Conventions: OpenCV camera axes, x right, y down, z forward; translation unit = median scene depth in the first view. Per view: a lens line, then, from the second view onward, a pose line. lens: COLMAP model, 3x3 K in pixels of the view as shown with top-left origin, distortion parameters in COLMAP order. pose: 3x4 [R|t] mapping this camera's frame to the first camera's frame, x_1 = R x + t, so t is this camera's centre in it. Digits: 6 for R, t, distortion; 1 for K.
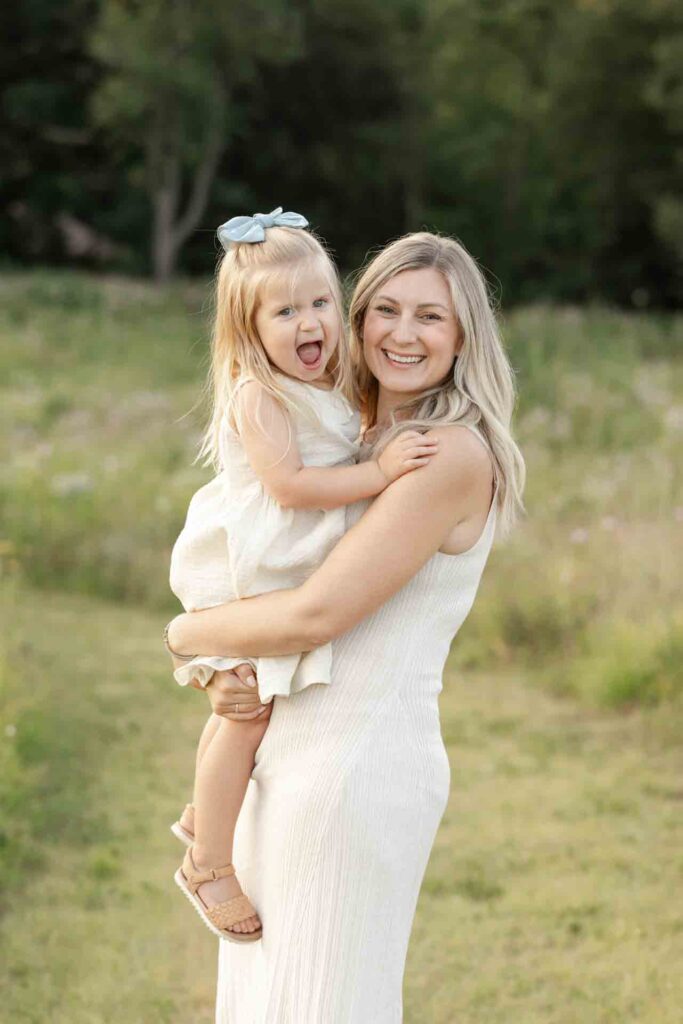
lens RADIAL K [[2820.3, 0, 318.6], [0, 2820.3, 510.8], [0, 0, 1]] dist [0.004301, 0.205787]
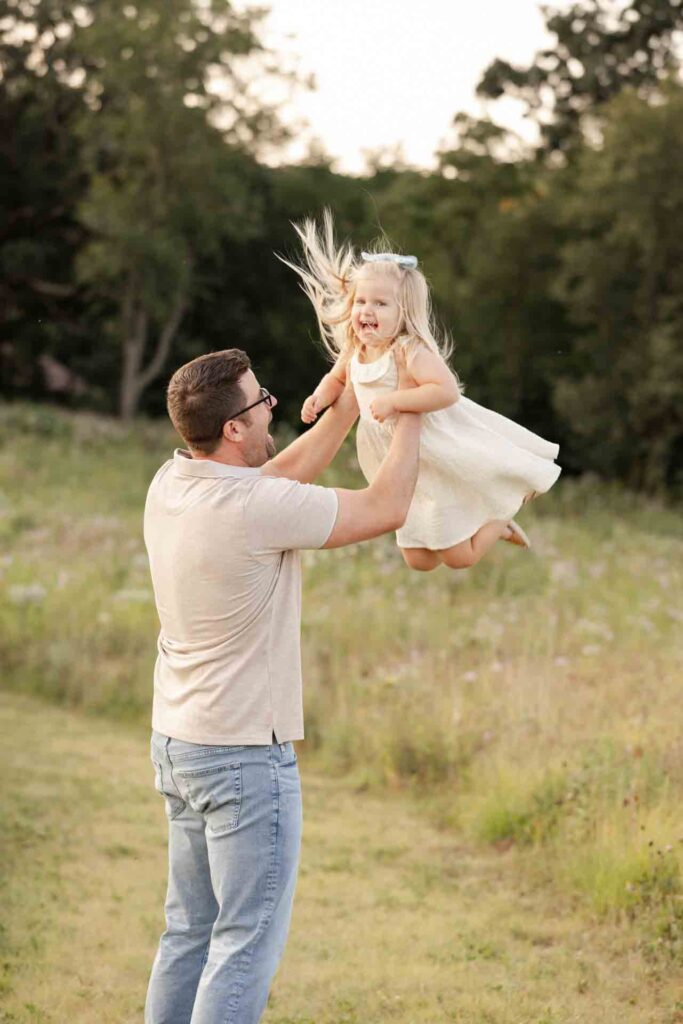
lens RADIAL K [[2795.1, 0, 341.2], [0, 2795.1, 478.7], [0, 0, 1]] dist [0.019870, 0.178830]
pose [[0.996667, 0.069635, 0.042496, -0.013707], [-0.066481, 0.995217, -0.071581, 0.017826], [-0.047277, 0.068517, 0.996529, -0.134571]]
